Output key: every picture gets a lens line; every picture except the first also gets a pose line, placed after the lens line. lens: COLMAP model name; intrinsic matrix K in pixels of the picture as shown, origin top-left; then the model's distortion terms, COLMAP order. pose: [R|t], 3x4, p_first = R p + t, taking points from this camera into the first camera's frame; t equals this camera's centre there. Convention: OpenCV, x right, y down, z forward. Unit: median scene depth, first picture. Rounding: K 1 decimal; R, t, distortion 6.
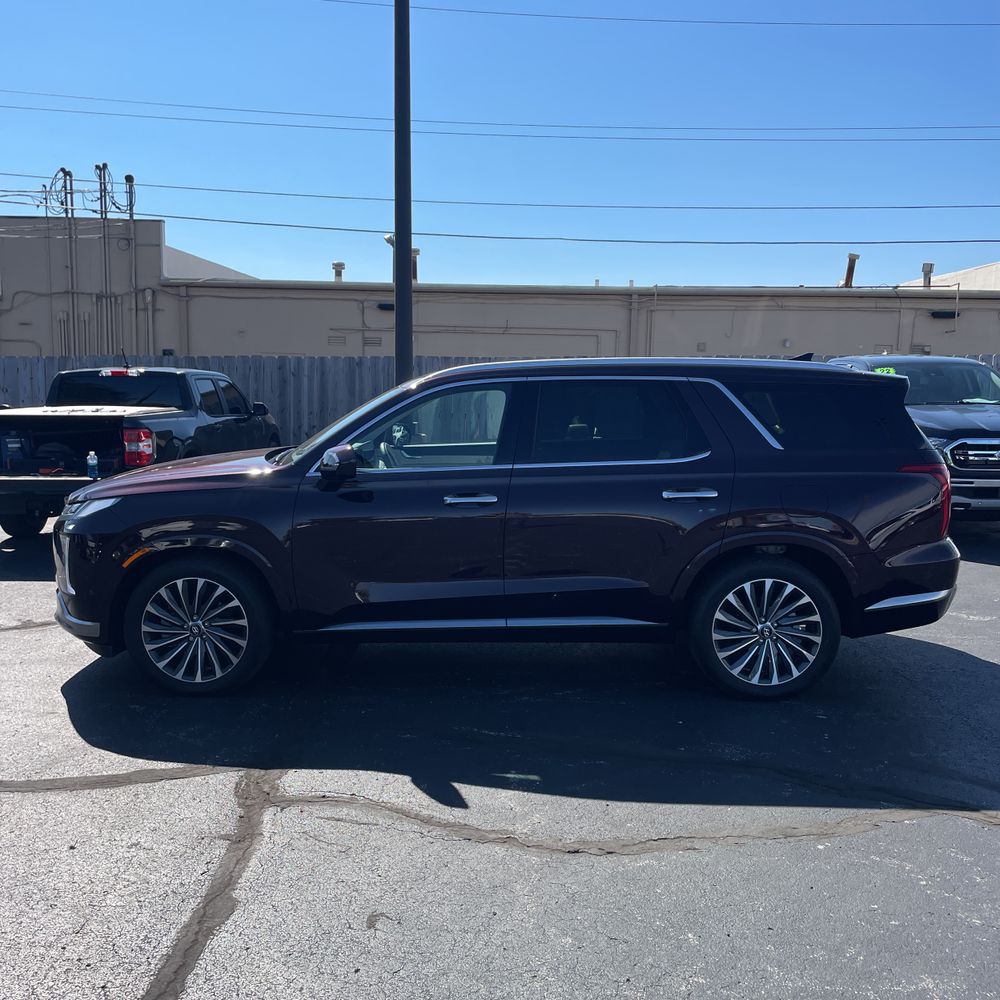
lens RADIAL K [[1008.9, 0, 491.6], [0, 1008.9, 499.1], [0, 0, 1]] dist [0.094359, -0.126137]
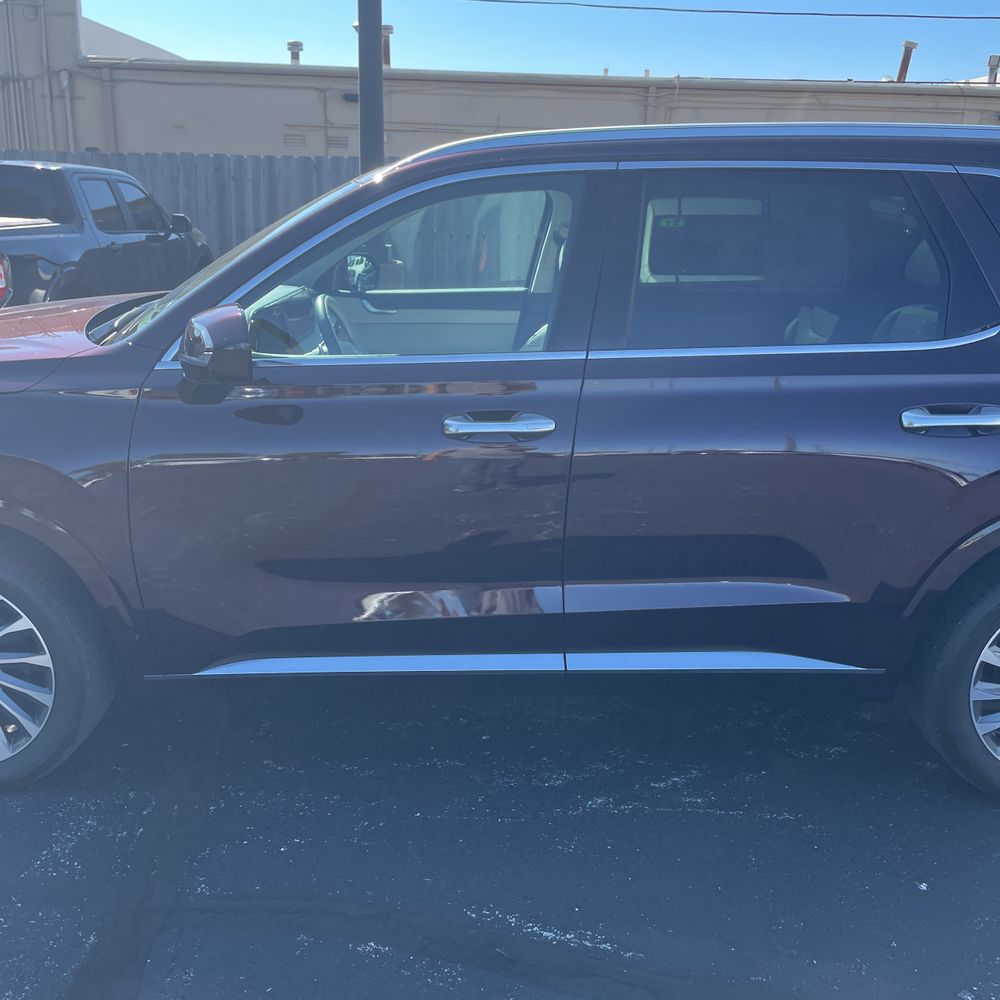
lens RADIAL K [[1008.9, 0, 491.6], [0, 1008.9, 499.1], [0, 0, 1]] dist [0.094359, -0.126137]
pose [[0.999691, 0.006841, 0.023910, -0.008165], [-0.010841, 0.985142, 0.171399, -0.010834], [-0.022383, -0.171605, 0.984912, 0.118588]]
